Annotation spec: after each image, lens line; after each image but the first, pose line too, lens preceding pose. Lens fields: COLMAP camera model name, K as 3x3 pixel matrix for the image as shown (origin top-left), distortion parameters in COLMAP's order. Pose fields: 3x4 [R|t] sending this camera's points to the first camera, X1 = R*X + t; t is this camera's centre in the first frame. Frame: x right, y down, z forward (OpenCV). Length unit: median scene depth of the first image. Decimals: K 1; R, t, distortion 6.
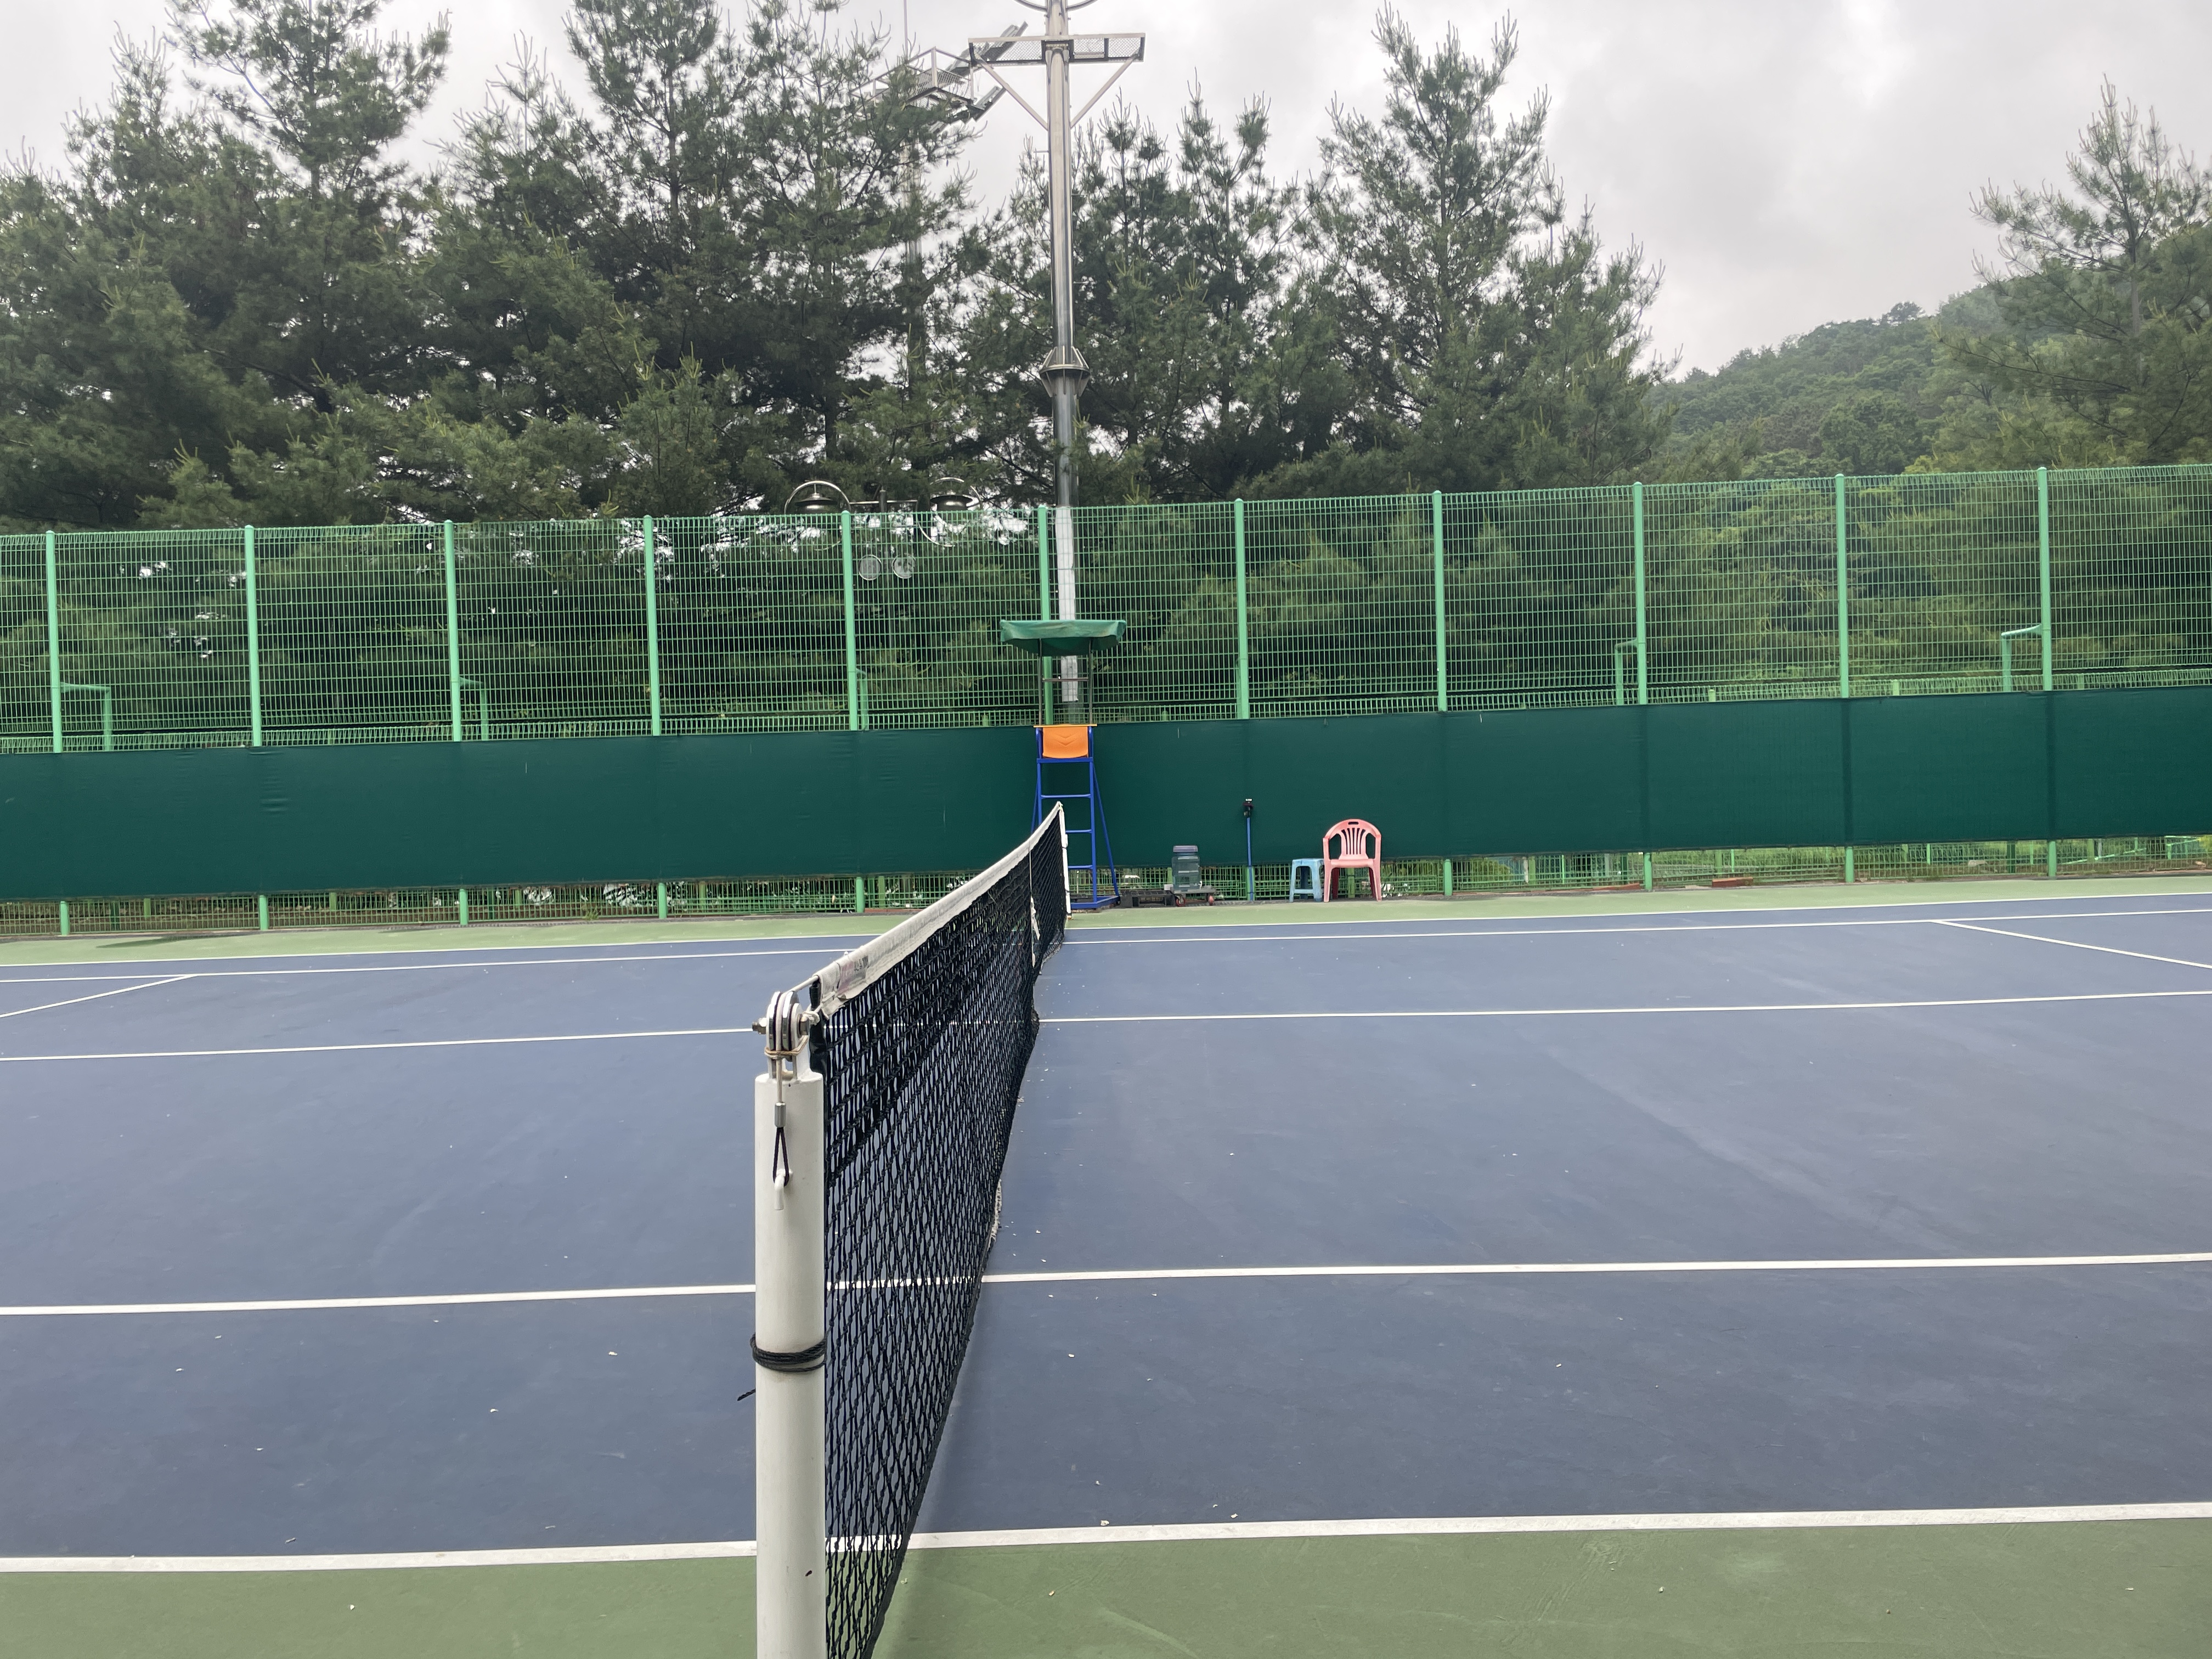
lens RADIAL K [[1647.6, 0, 1090.8], [0, 1647.6, 830.3], [0, 0, 1]] dist [0.080218, -0.098193]
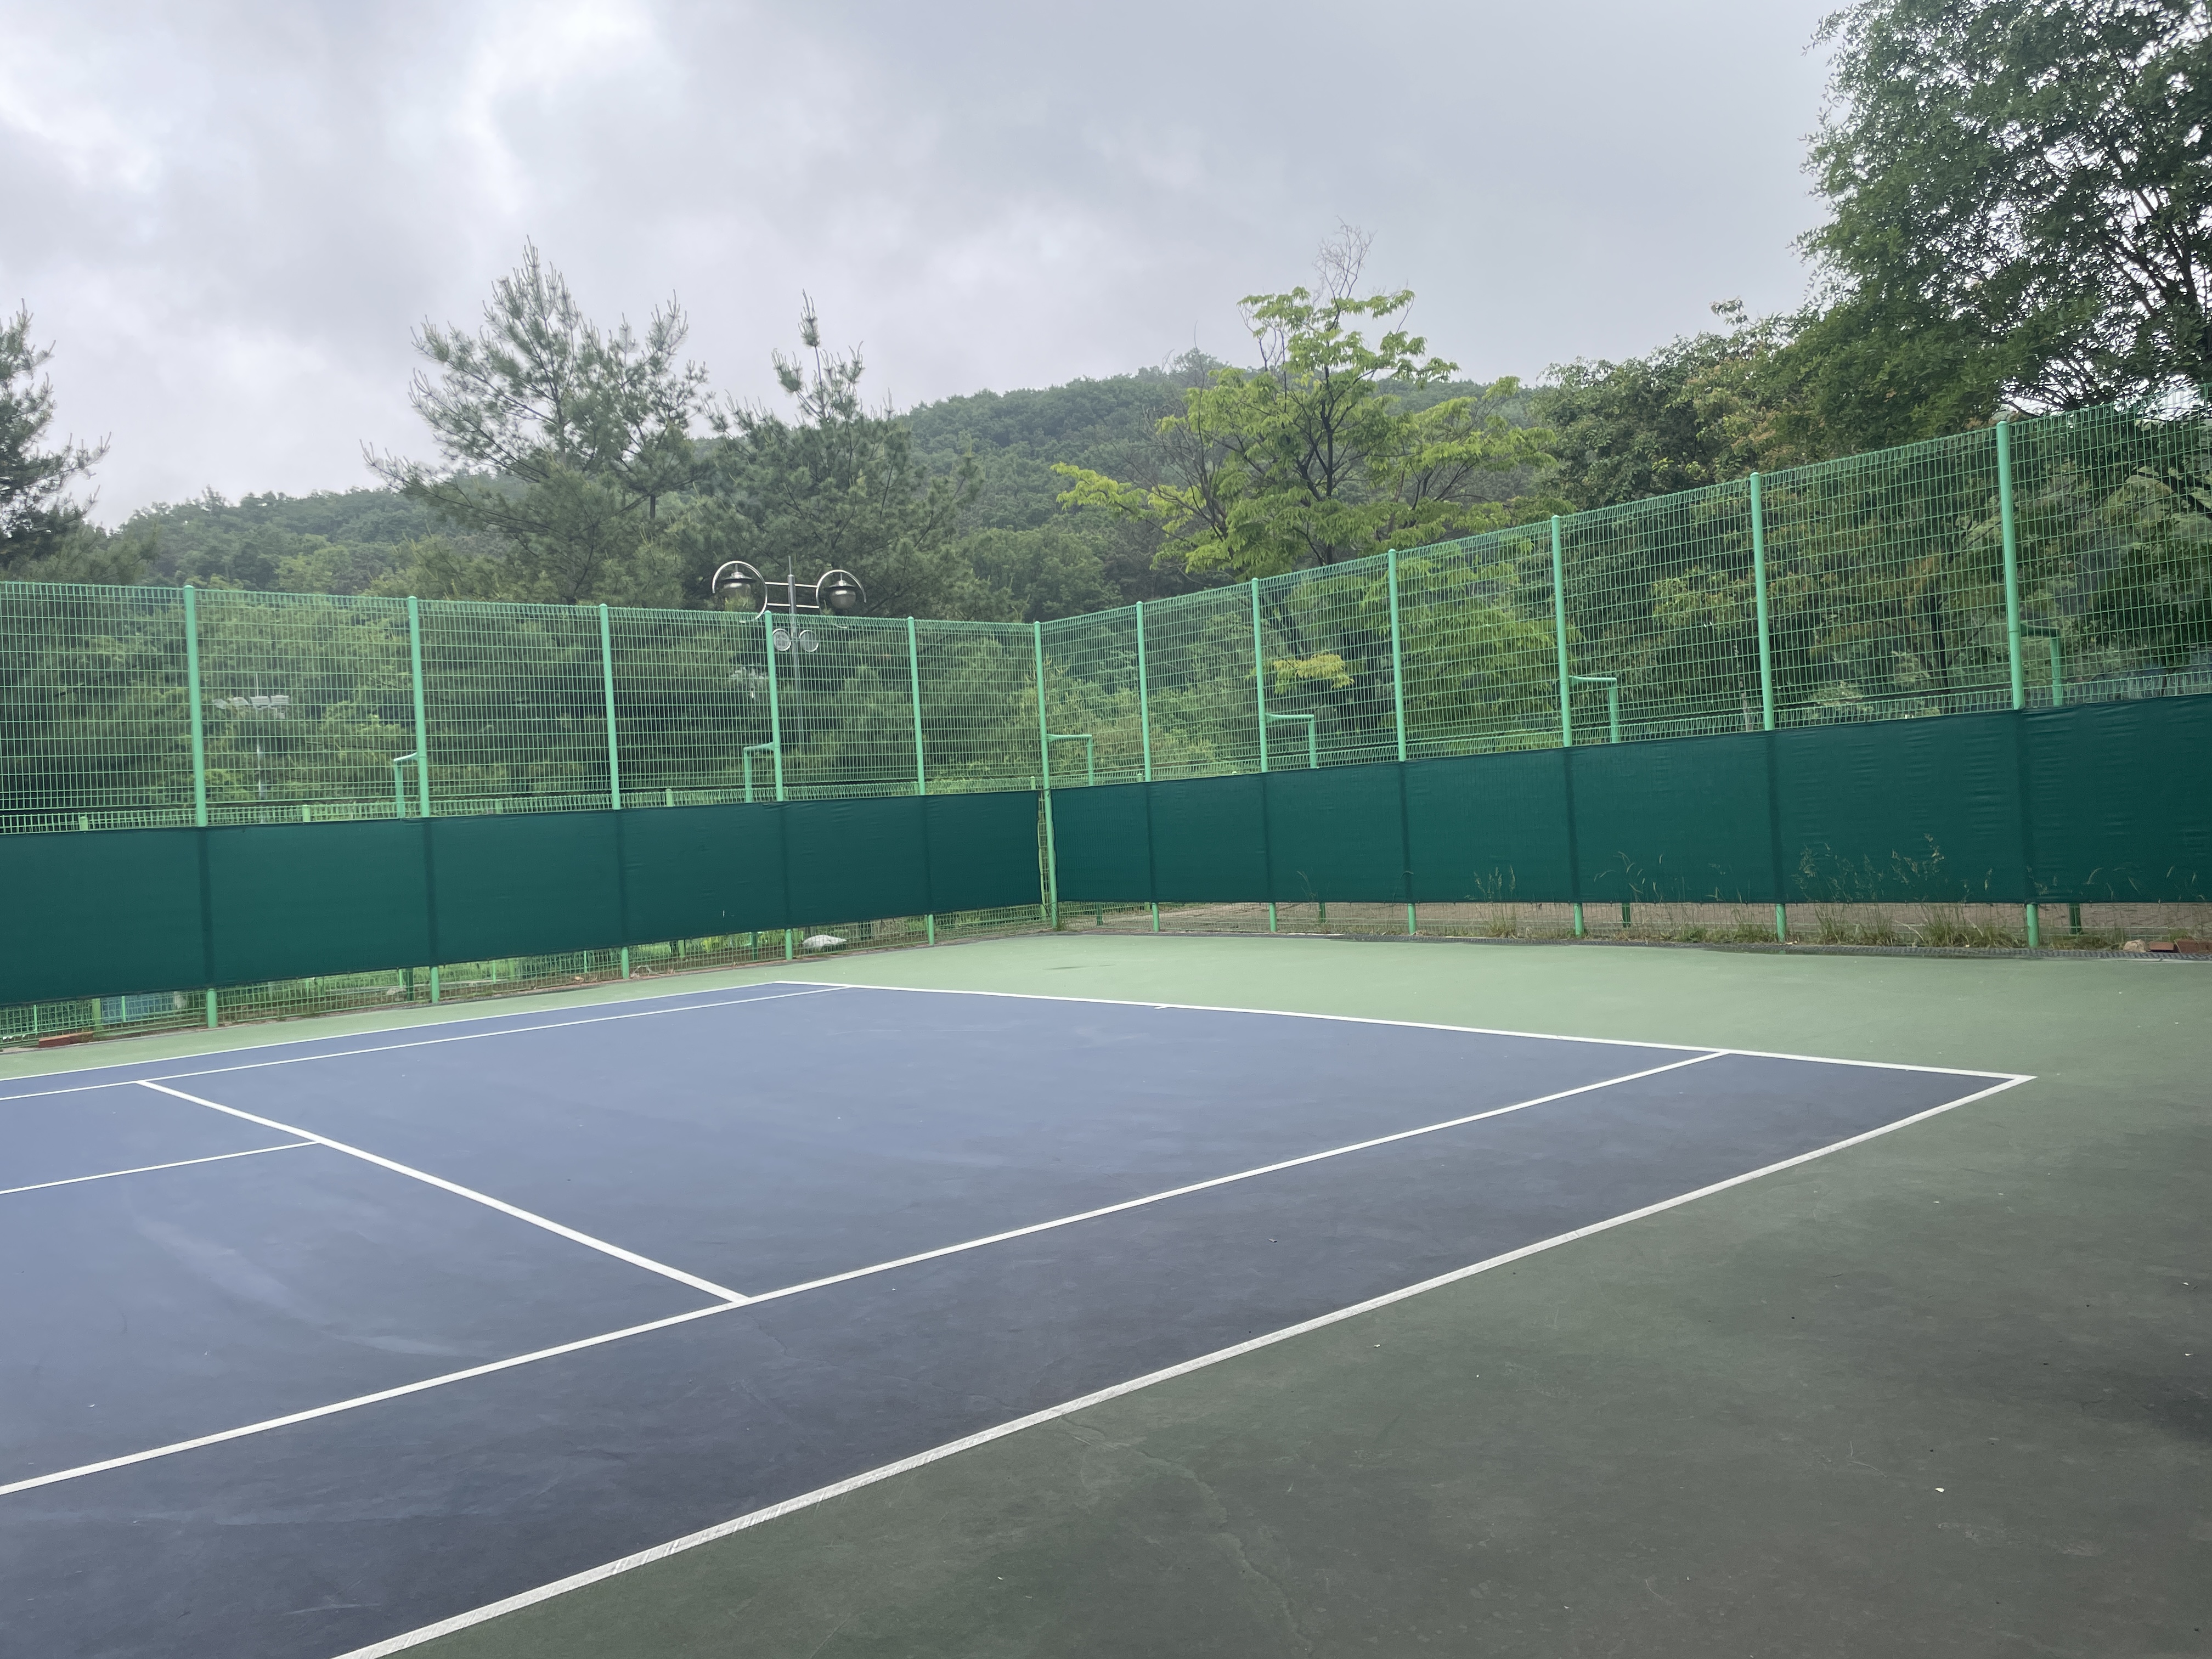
lens RADIAL K [[1647.6, 0, 1090.8], [0, 1647.6, 830.3], [0, 0, 1]] dist [0.080218, -0.098193]
pose [[0.771247, -0.015154, 0.636355, 0.206835], [0.057279, 0.997313, -0.045671, -0.005896], [-0.633953, 0.071673, 0.770043, -0.021282]]
